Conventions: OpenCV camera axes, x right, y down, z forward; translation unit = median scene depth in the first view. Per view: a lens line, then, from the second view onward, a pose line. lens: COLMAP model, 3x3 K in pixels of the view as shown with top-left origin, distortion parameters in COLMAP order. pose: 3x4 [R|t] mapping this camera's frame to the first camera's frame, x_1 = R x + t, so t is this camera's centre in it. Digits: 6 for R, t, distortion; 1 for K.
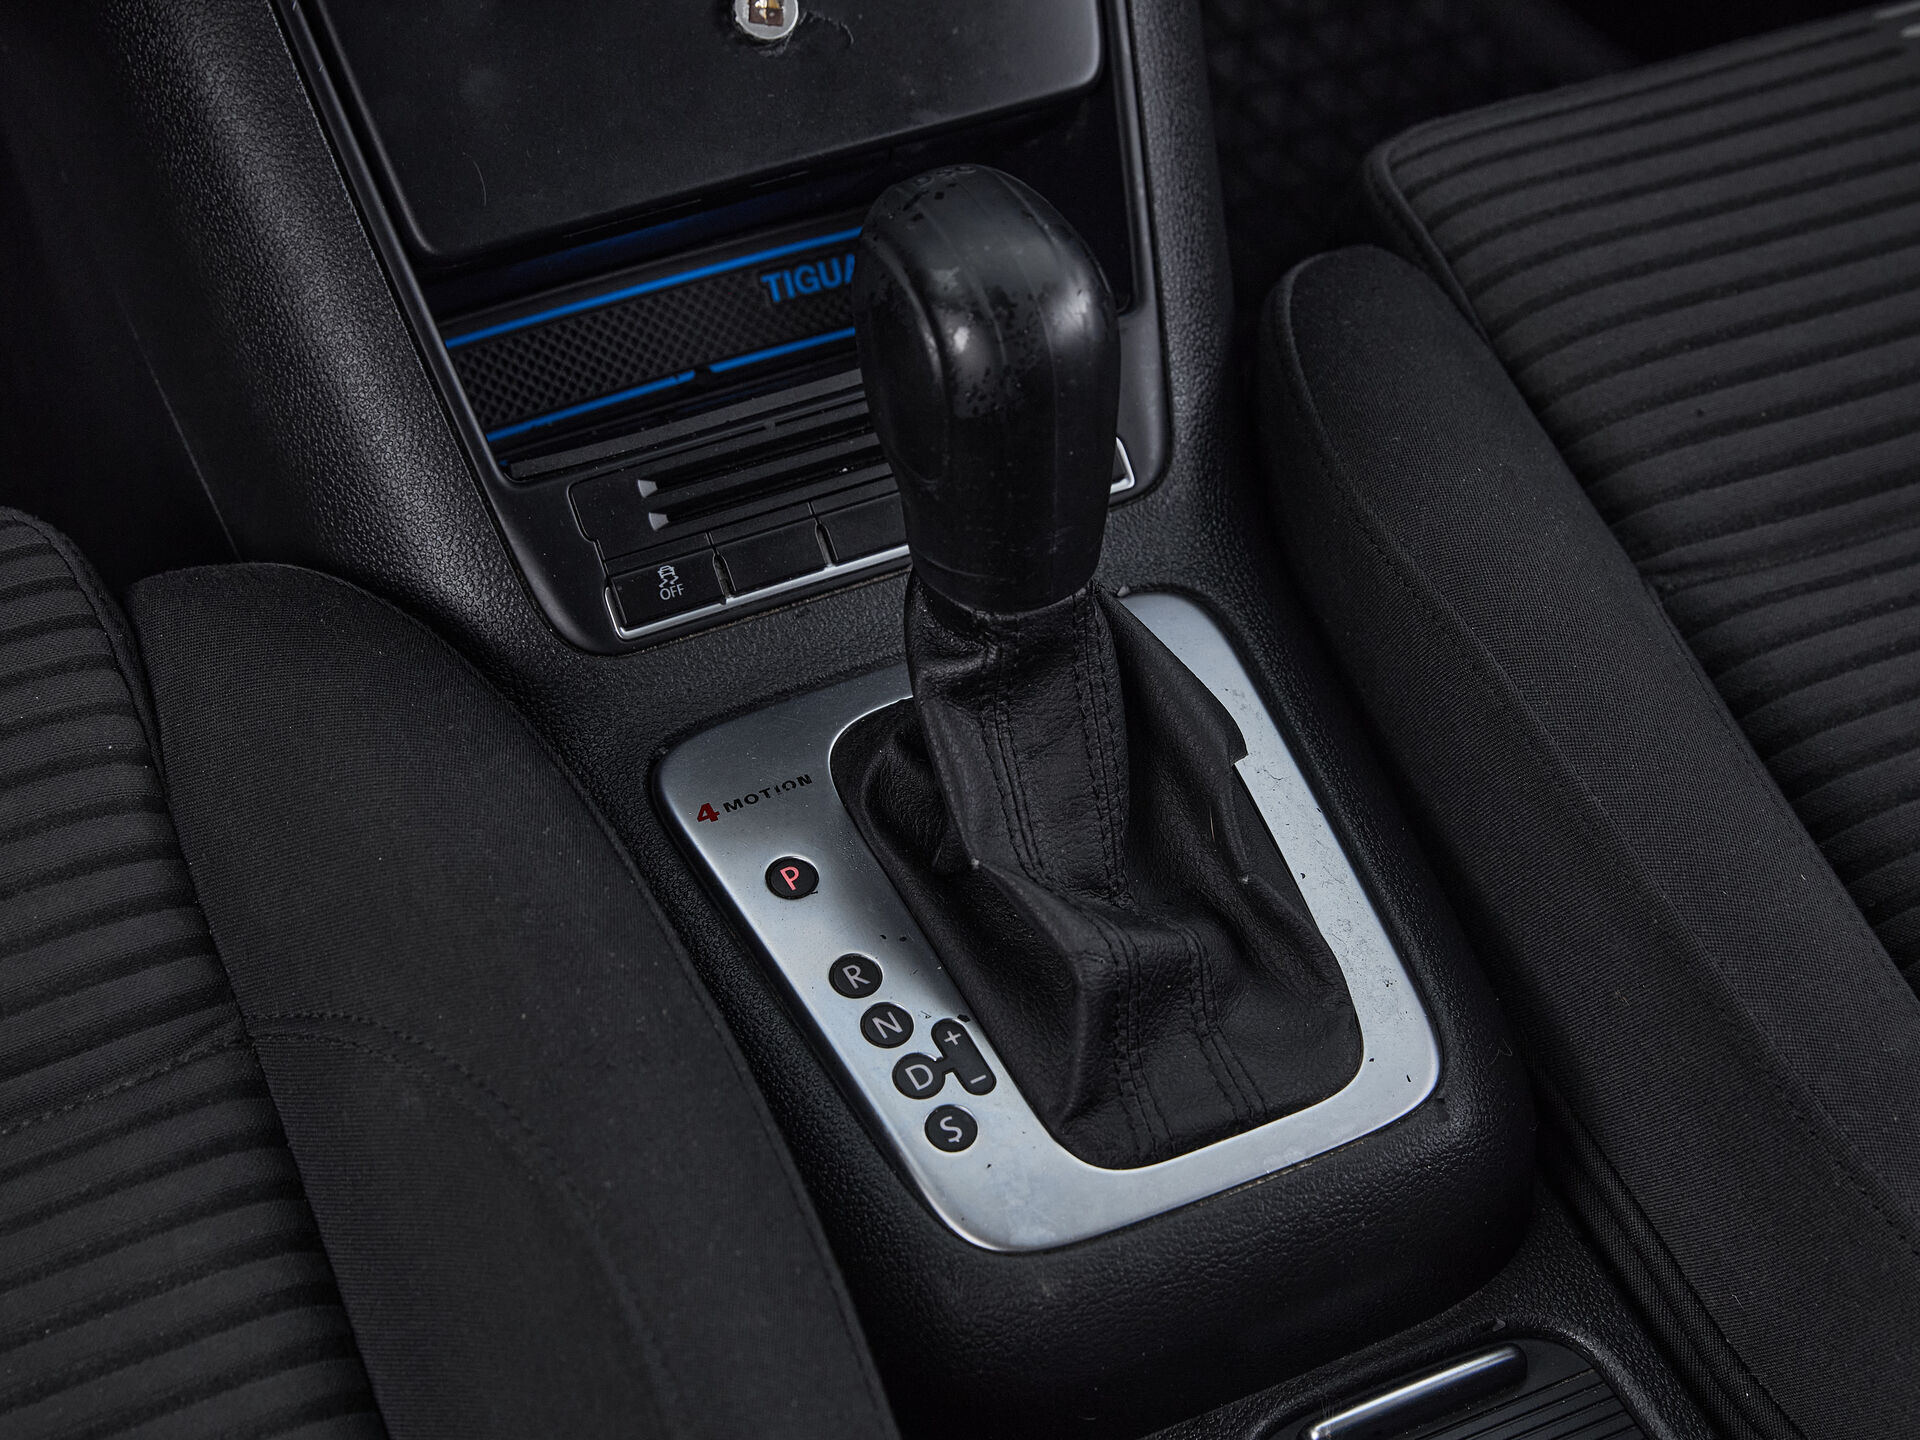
lens RADIAL K [[4043.3, 0, 962.5], [0, 4043.3, 731.8], [0, 0, 1]] dist [-0.097615, 0.000000]
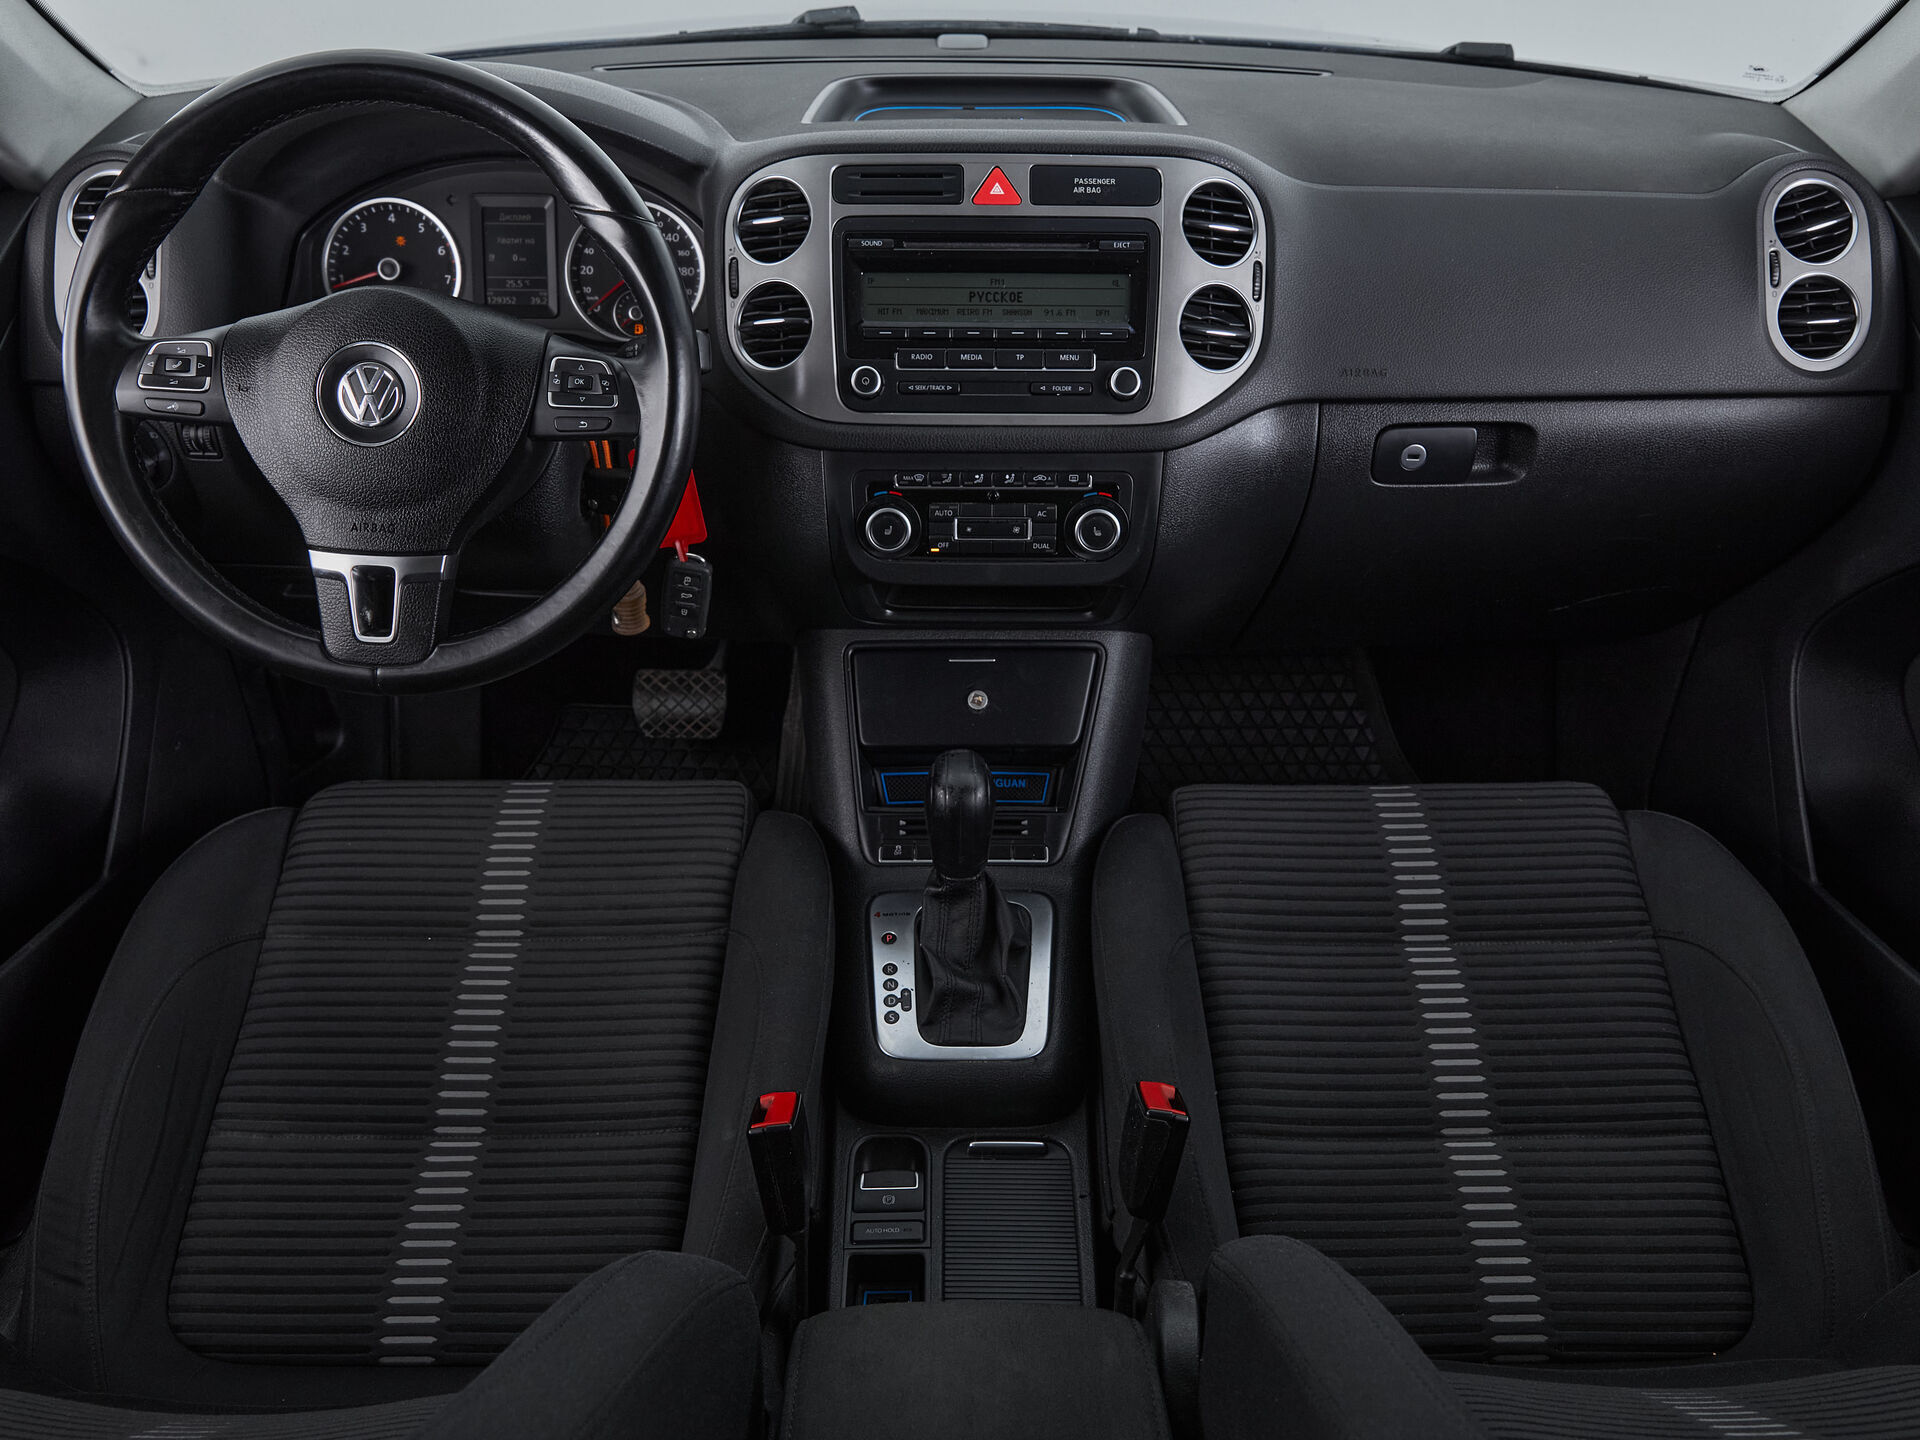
lens RADIAL K [[1489.2, 0, 941.2], [0, 1489.2, 718.3], [0, 0, 1]] dist [-0.007881, -0.003789]
pose [[0.888547, 0.222652, -0.401136, 0.461217], [-0.285954, 0.952505, -0.104717, -0.022230], [0.358768, 0.207753, 0.910013, -0.181159]]
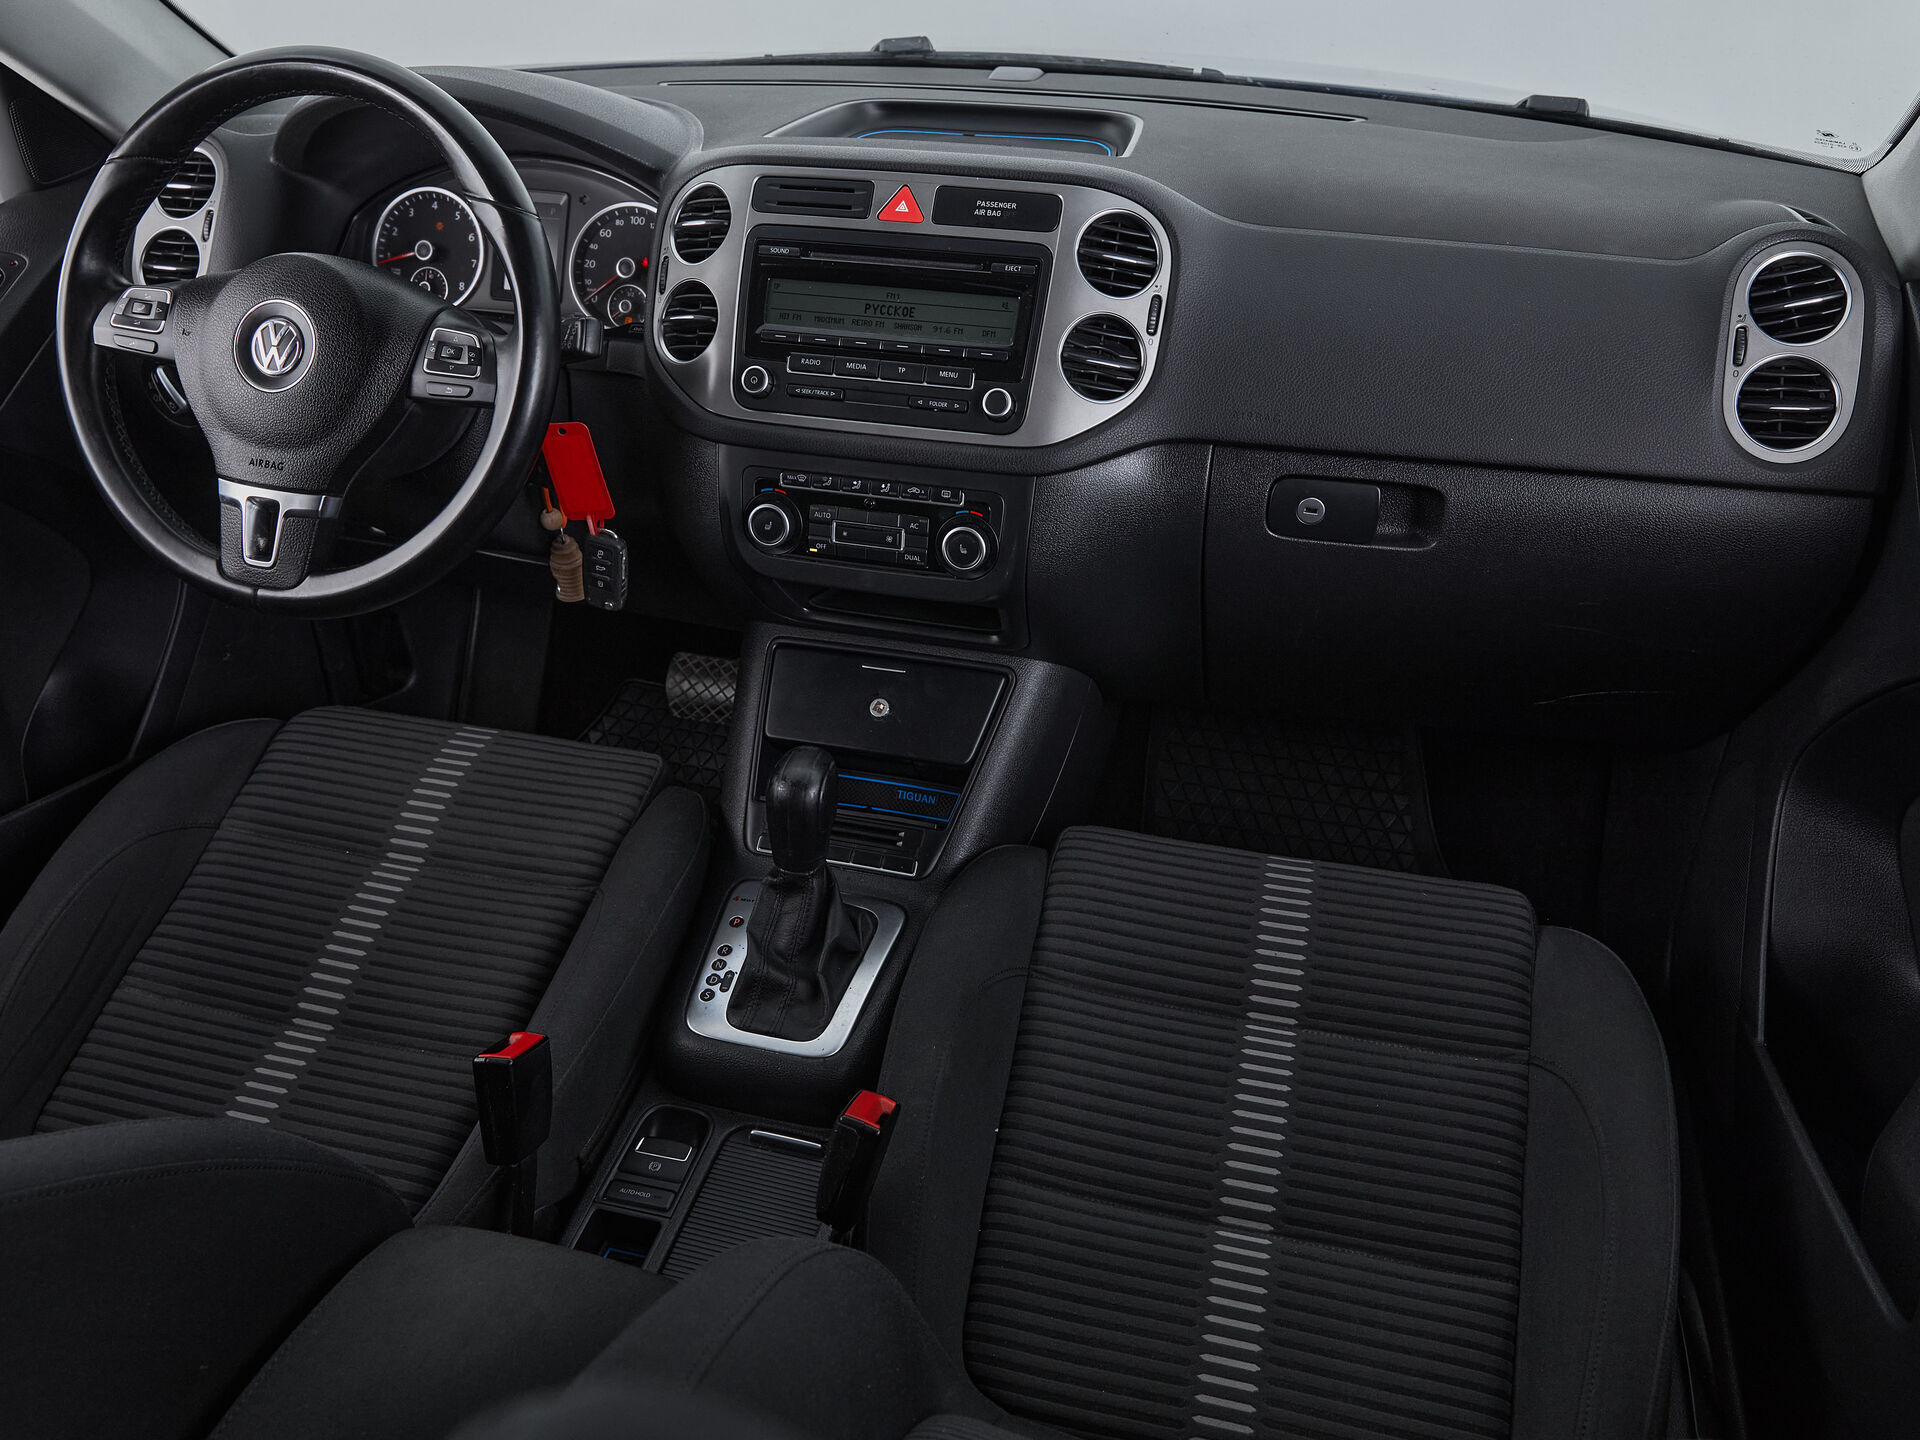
lens RADIAL K [[1489.2, 0, 931.7], [0, 1489.2, 707.7], [0, 0, 1]] dist [-0.007881, -0.003789]
pose [[0.736295, 0.320043, -0.596190, 0.793091], [-0.436192, 0.898072, -0.056599, -0.131918], [0.517307, 0.301726, 0.800846, -0.014966]]
